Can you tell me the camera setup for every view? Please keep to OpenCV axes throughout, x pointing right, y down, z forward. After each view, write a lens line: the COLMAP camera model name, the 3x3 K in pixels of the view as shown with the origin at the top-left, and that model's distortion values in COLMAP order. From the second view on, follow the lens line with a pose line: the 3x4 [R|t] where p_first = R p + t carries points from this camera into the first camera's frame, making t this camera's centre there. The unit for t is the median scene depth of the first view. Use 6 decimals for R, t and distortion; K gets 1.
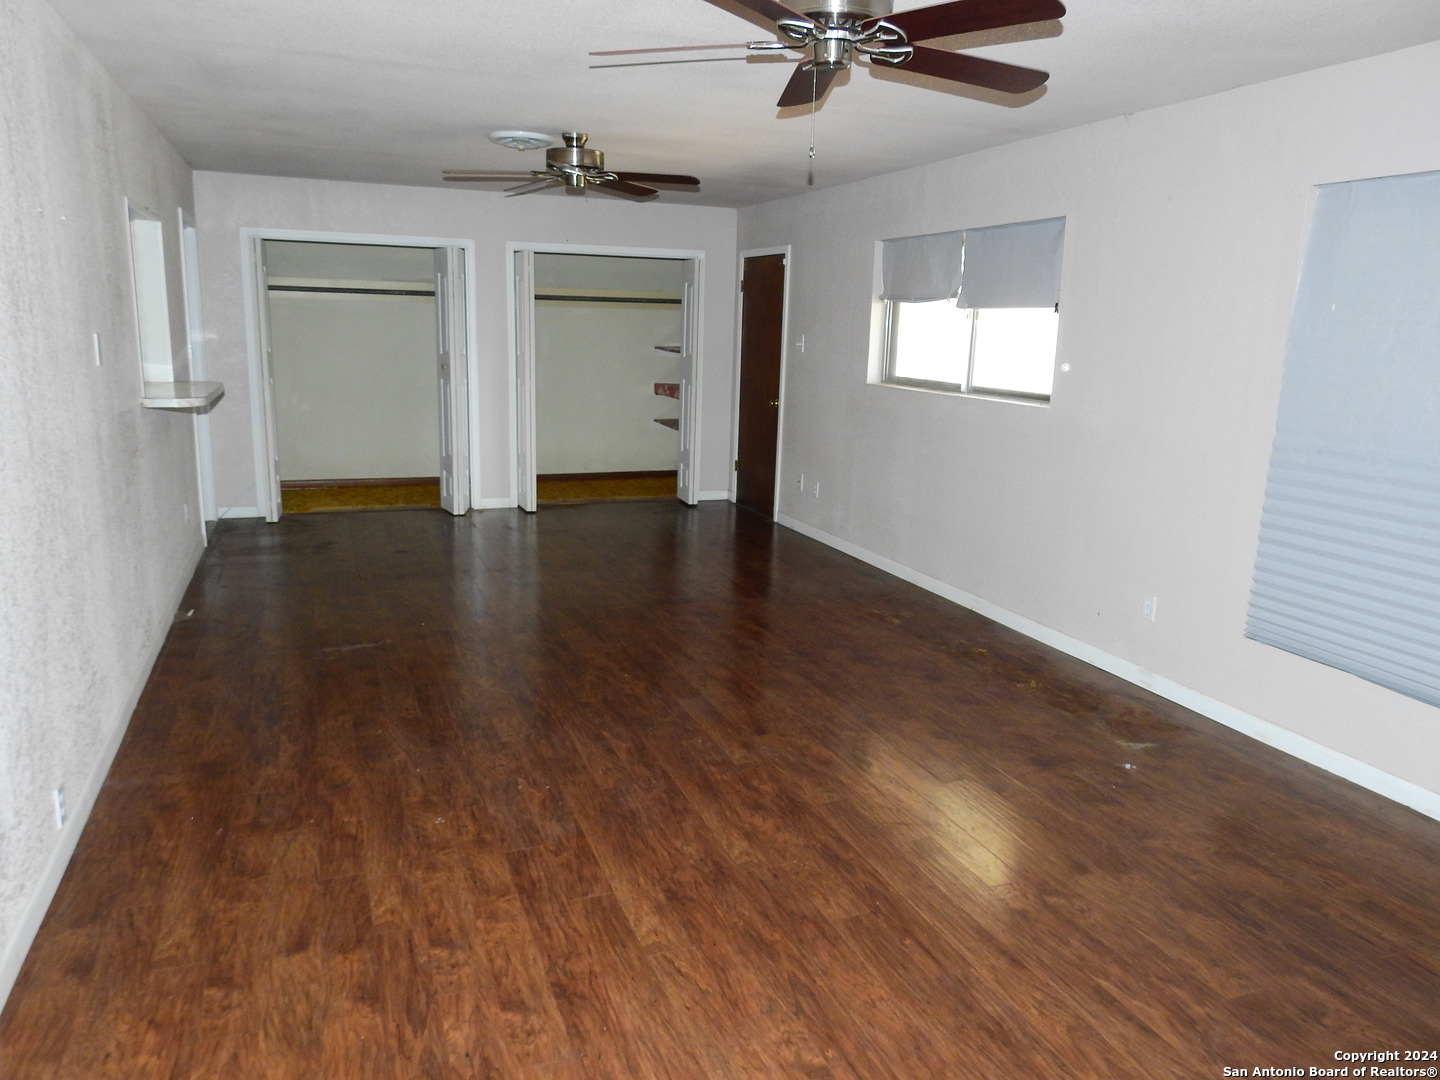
lens RADIAL K [[1016.1, 0, 711.5], [0, 1016.1, 540.7], [0, 0, 1]] dist [-0.006789, 0.004239]
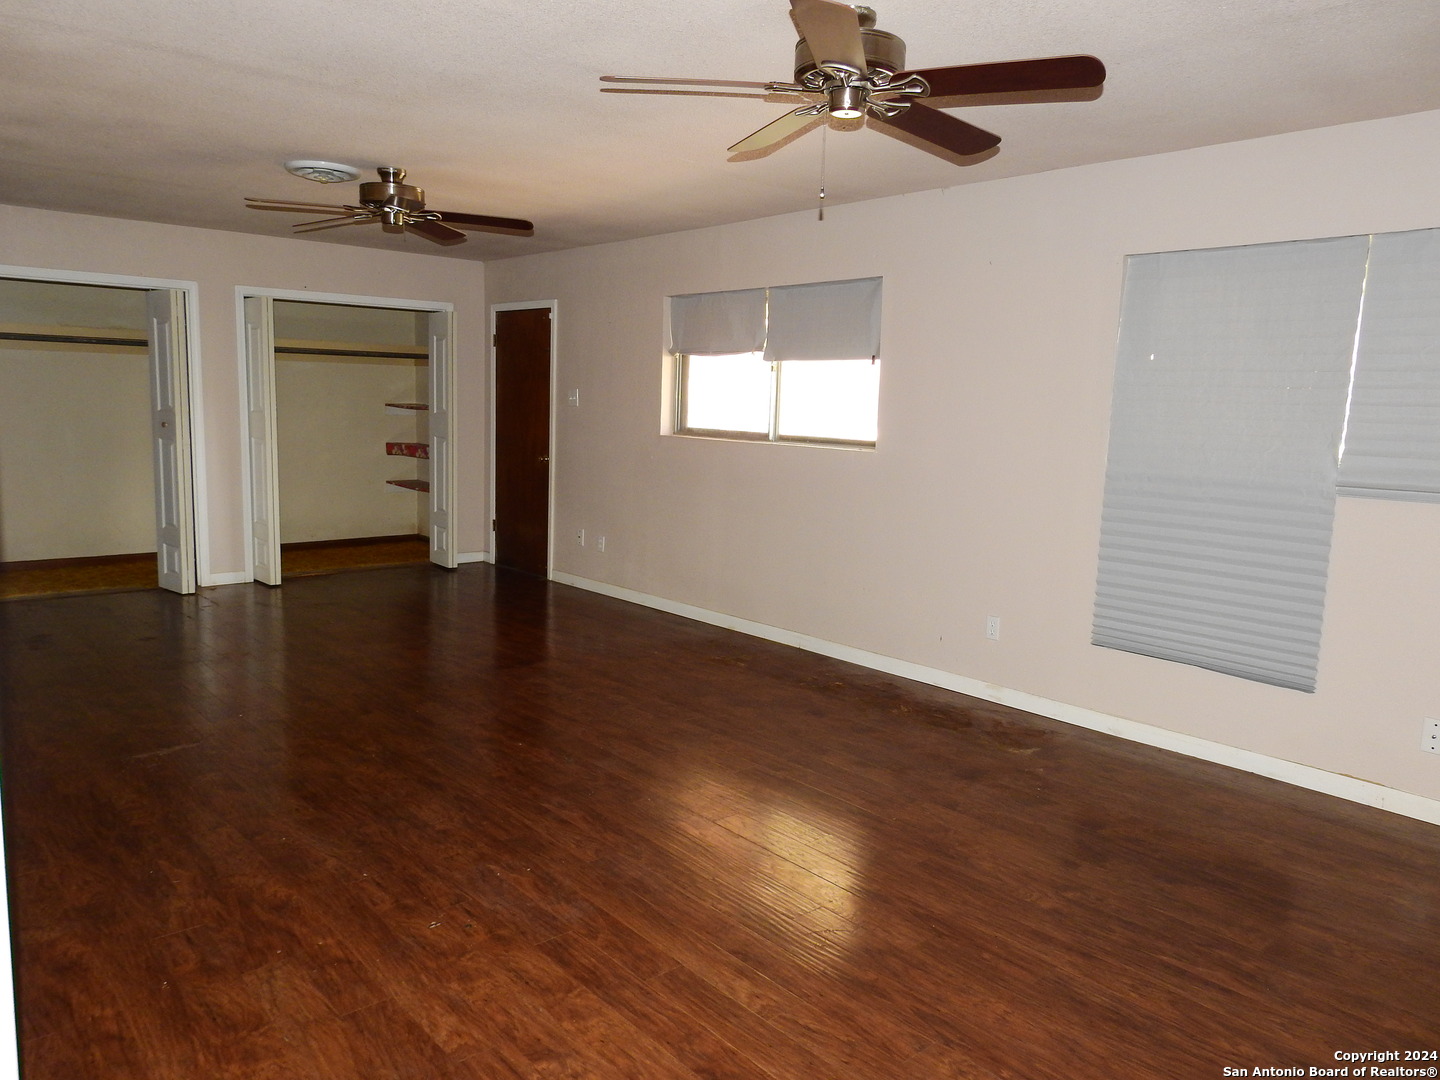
lens RADIAL K [[1016.1, 0, 713.3], [0, 1016.1, 547.0], [0, 0, 1]] dist [-0.006789, 0.004239]
pose [[0.940208, -0.049761, 0.336947, -0.221968], [0.068374, 0.996707, -0.043594, 0.005765], [-0.333668, 0.064026, 0.940514, 0.058792]]
